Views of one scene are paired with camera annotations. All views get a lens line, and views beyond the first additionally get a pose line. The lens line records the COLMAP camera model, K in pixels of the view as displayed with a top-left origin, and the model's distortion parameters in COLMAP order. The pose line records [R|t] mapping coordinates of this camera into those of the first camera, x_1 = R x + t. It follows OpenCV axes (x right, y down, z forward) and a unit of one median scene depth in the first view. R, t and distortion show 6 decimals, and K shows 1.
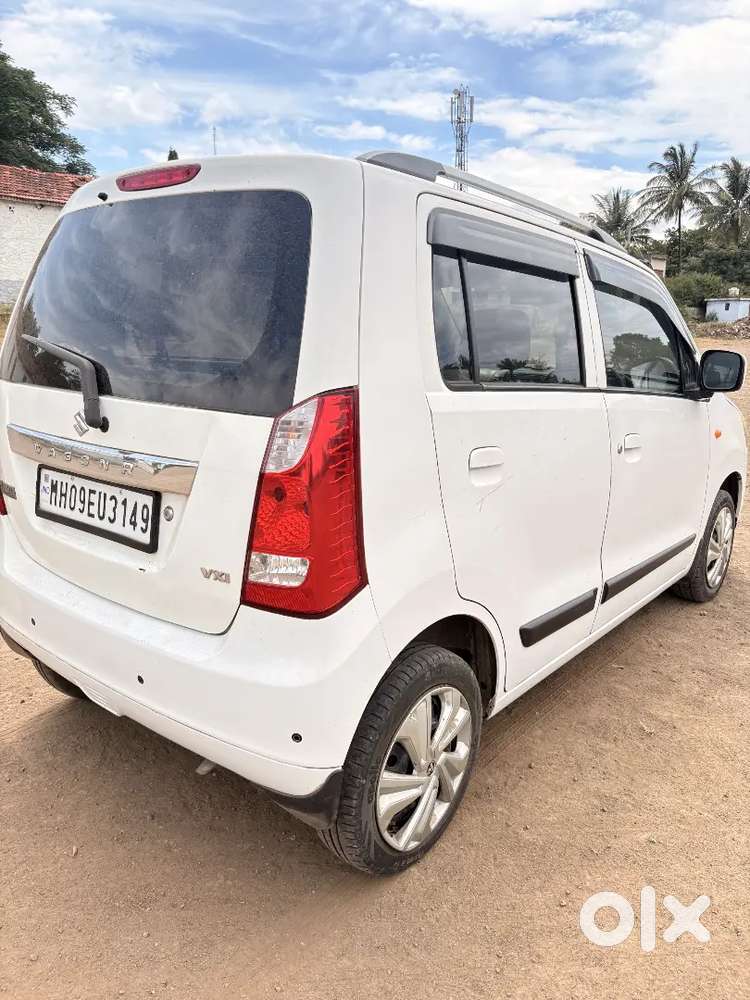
lens RADIAL K [[730.1, 0, 461.6], [0, 730.1, 473.8], [0, 0, 1]] dist [0.005382, -0.022720]
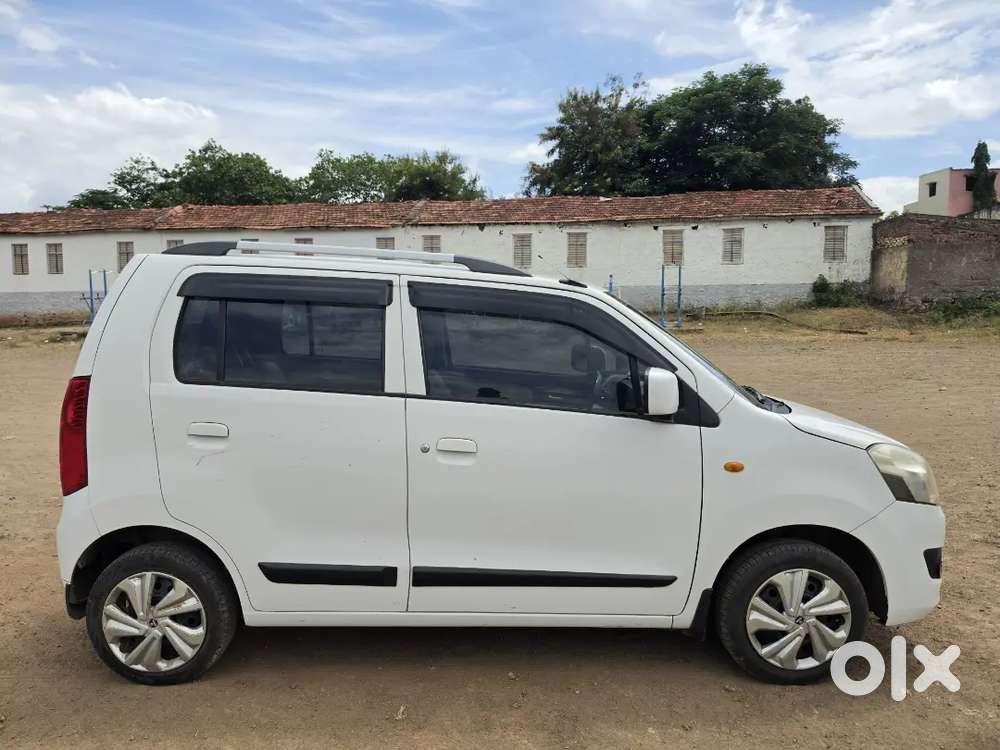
lens RADIAL K [[730.1, 0, 517.6], [0, 730.1, 359.0], [0, 0, 1]] dist [0.005382, -0.022720]
pose [[0.627670, 0.028768, -0.777947, 1.542840], [-0.147709, 0.985565, -0.082730, -0.130355], [0.764338, 0.166837, 0.622859, 0.501899]]
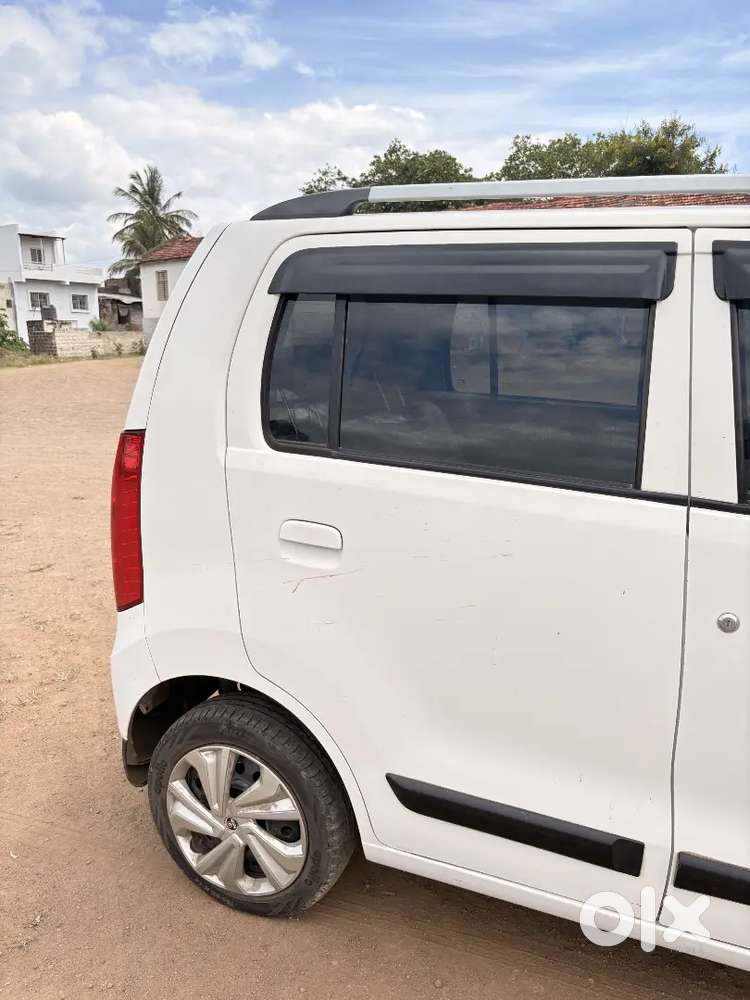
lens RADIAL K [[754.6, 0, 375.0], [0, 754.6, 500.0], [0, 0, 1]] dist [0.032850, -0.034086]
pose [[0.245563, 0.182373, -0.952071, 0.850372], [-0.187180, 0.972581, 0.138023, -0.189710], [0.951137, 0.144315, 0.272967, 0.792758]]
